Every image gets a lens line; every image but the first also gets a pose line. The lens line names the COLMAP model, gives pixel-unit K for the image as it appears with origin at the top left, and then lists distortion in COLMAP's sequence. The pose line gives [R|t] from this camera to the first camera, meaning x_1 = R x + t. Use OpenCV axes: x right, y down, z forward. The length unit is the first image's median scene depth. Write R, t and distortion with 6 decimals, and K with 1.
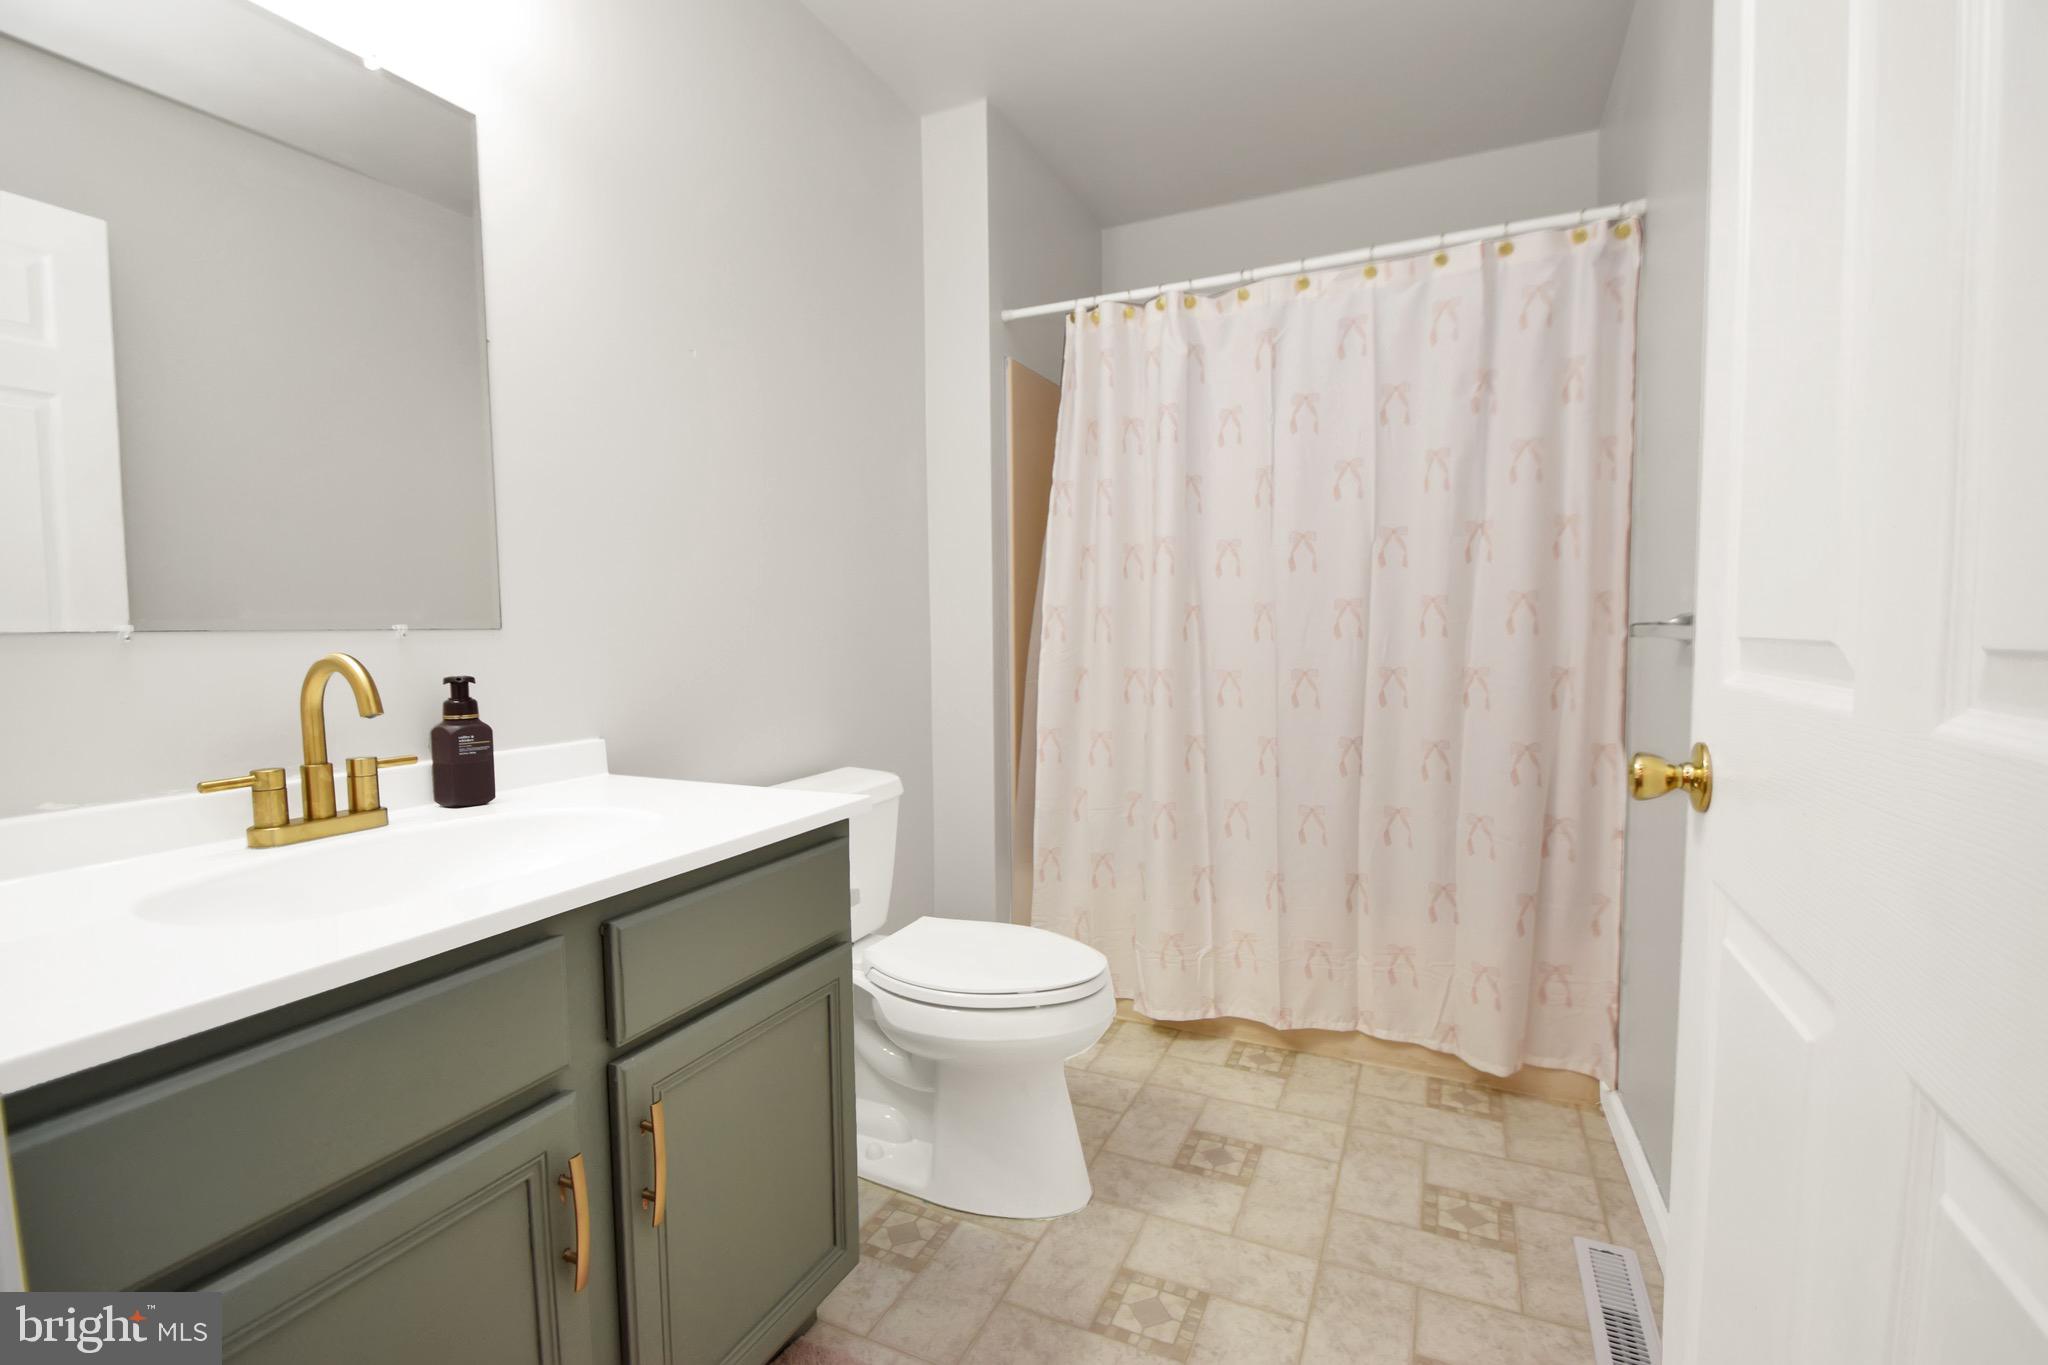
lens RADIAL K [[914.7, 0, 1031.9], [0, 914.7, 691.6], [0, 0, 1]] dist [0.002930, -0.008686]
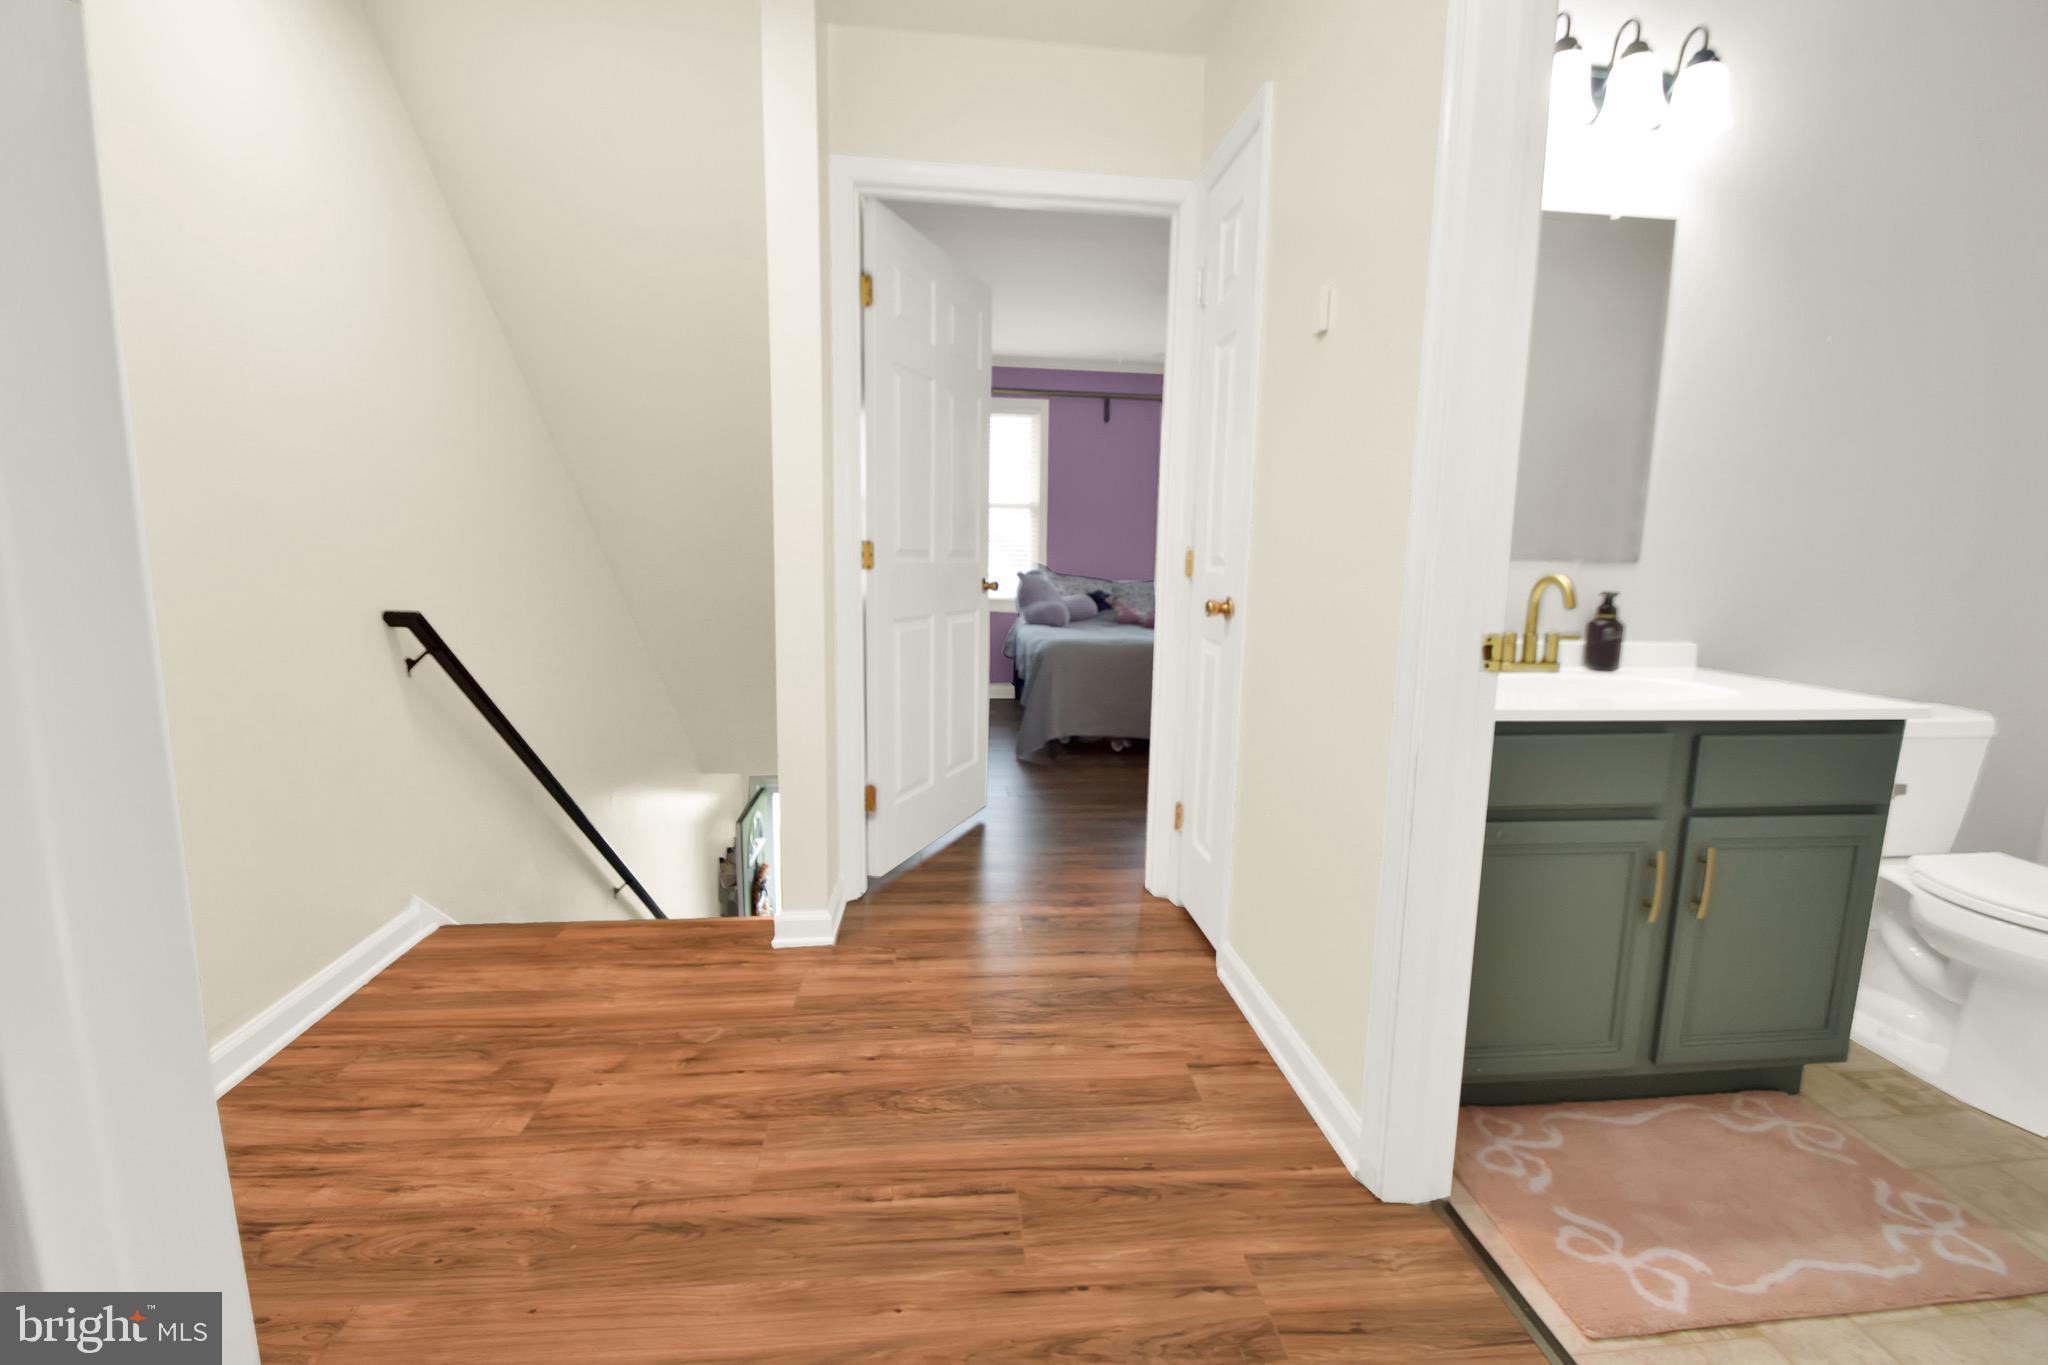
lens RADIAL K [[914.7, 0, 1031.9], [0, 914.7, 691.6], [0, 0, 1]] dist [0.002930, -0.008686]
pose [[0.512576, 0.151398, -0.845189, 0.252773], [-0.086774, 0.988427, 0.124431, 0.046670], [0.854246, 0.009560, 0.519781, -0.731301]]
